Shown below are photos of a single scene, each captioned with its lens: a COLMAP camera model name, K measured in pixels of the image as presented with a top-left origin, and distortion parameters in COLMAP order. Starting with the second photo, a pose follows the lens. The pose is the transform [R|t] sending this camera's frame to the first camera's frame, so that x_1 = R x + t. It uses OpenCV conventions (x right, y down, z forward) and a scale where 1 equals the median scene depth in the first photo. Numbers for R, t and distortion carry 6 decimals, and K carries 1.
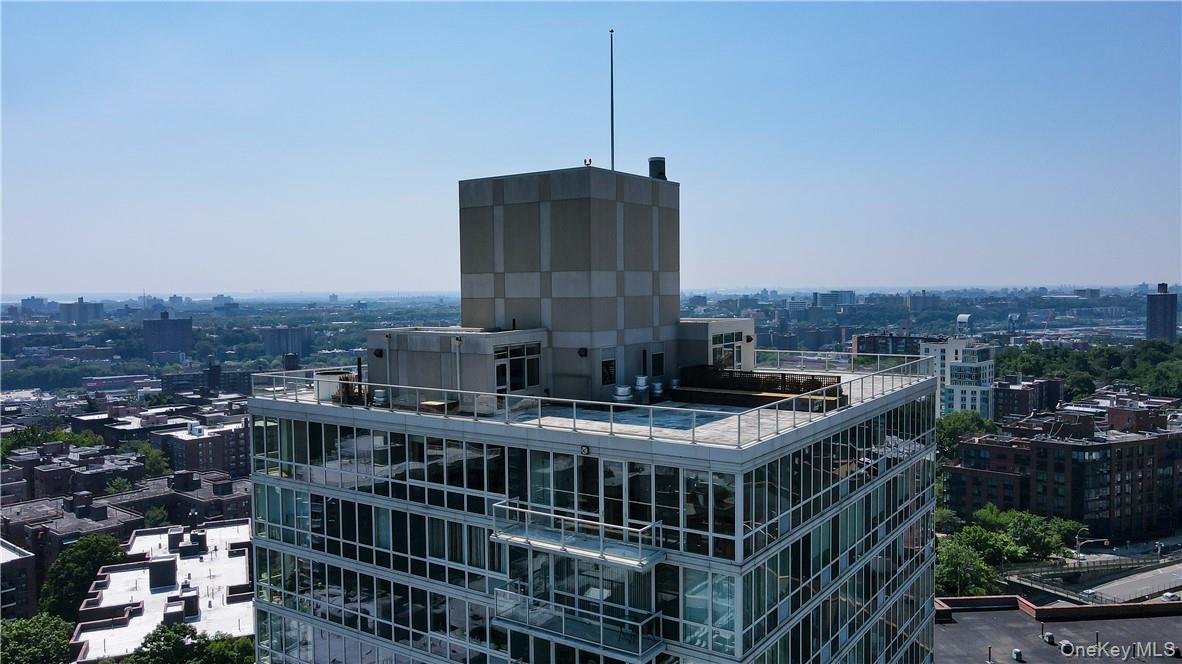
lens RADIAL K [[878.9, 0, 591.0], [0, 878.9, 332.0], [0, 0, 1]] dist [-0.001576, 0.064046]
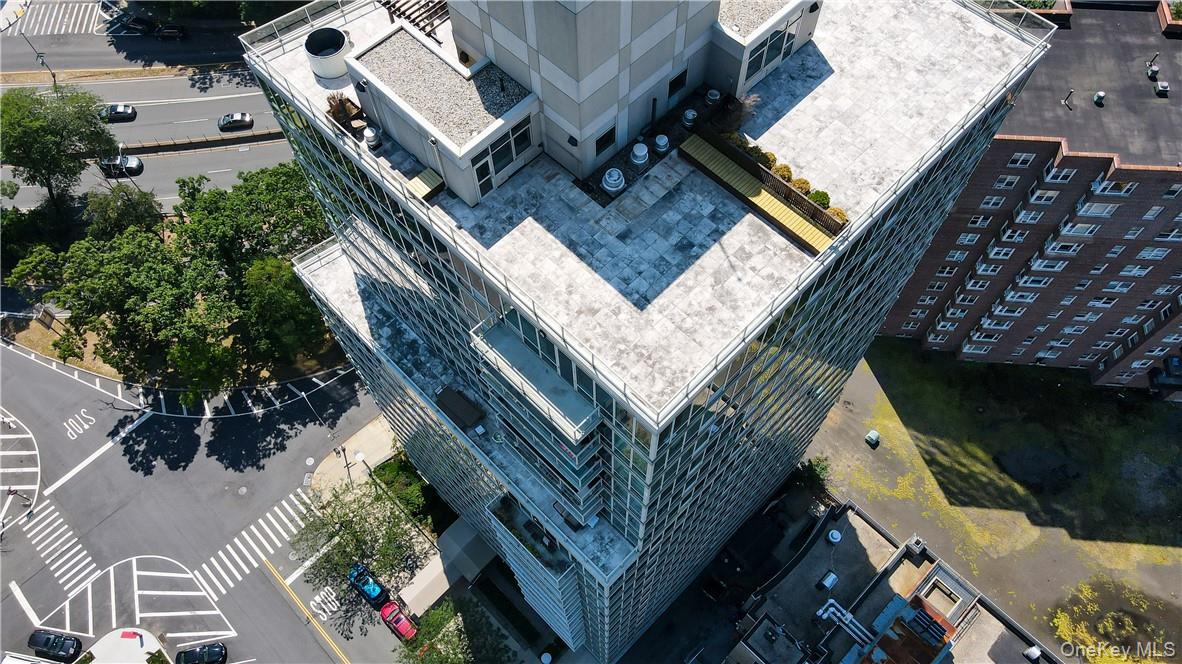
lens RADIAL K [[878.9, 0, 591.0], [0, 878.9, 332.0], [0, 0, 1]] dist [-0.001576, 0.064046]
pose [[0.983218, 0.158331, -0.090632, 0.027003], [-0.001292, 0.502821, 0.864390, -0.146126], [0.182431, -0.849766, 0.494587, 0.084308]]
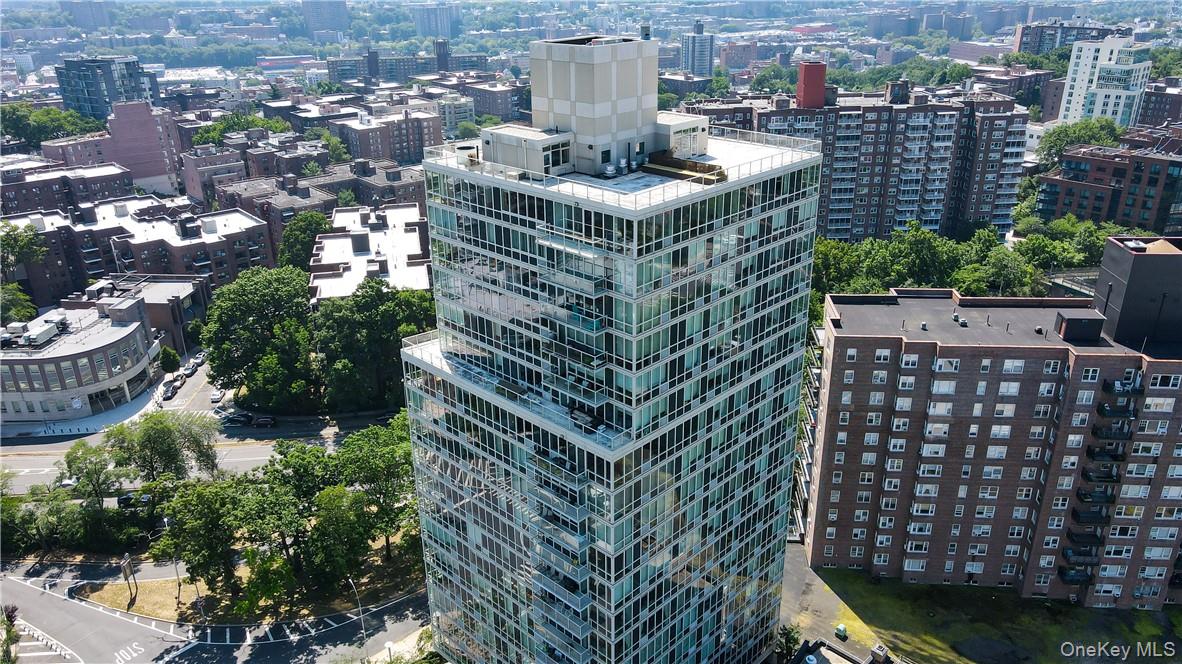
lens RADIAL K [[878.9, 0, 591.0], [0, 878.9, 332.0], [0, 0, 1]] dist [-0.001576, 0.064046]
pose [[0.985811, 0.062786, -0.155675, 0.068549], [-0.004789, 0.937555, 0.347804, -0.057552], [0.167791, -0.342123, 0.924553, -0.195551]]
